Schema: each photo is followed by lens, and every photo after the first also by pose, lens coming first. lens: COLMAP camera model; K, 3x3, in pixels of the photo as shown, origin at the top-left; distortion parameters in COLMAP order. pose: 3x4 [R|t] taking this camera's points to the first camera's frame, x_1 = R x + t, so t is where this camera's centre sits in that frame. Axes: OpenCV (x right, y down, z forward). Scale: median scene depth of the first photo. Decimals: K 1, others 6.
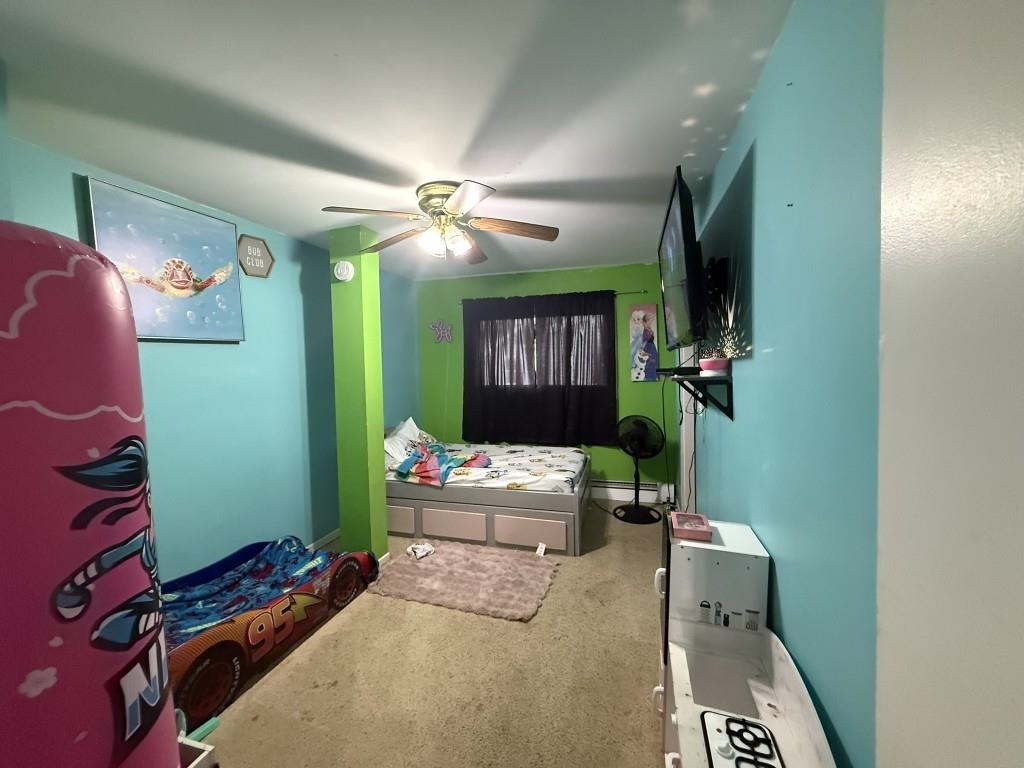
lens RADIAL K [[408.3, 0, 509.1], [0, 408.3, 381.8], [0, 0, 1]] dist [0.001478, -0.000200]
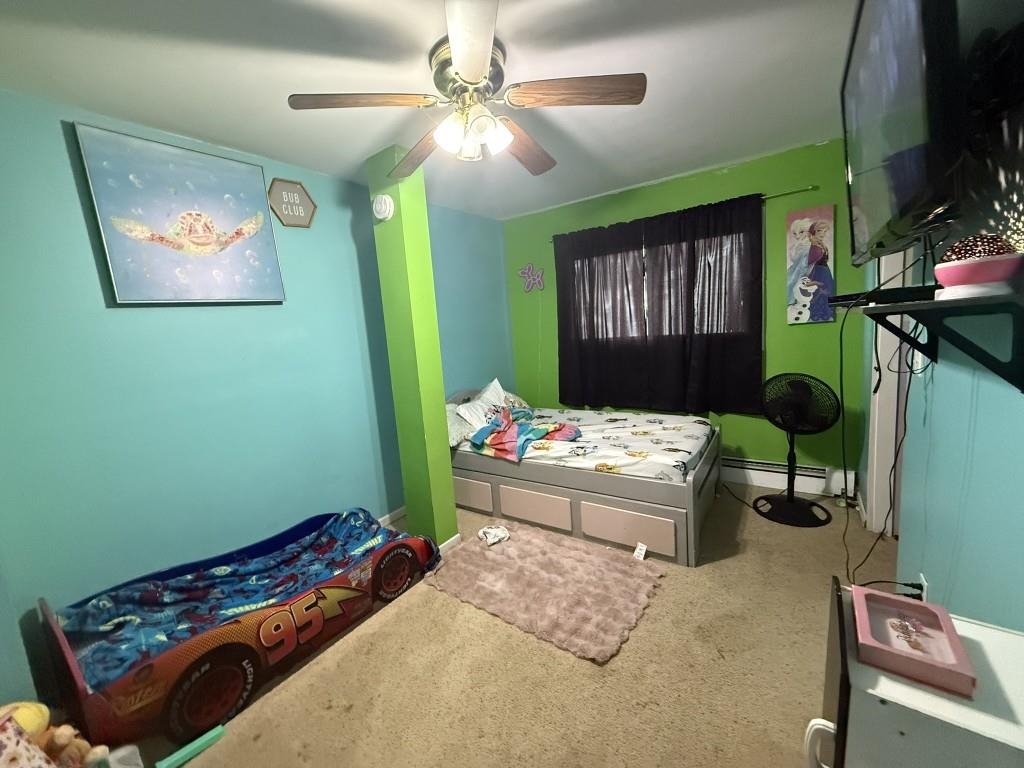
lens RADIAL K [[408.3, 0, 509.1], [0, 408.3, 381.8], [0, 0, 1]] dist [0.001478, -0.000200]
pose [[0.949218, -0.009225, -0.314483, 0.088731], [0.043164, 0.993937, 0.101127, 0.007387], [0.311643, -0.109566, 0.943861, 0.238054]]
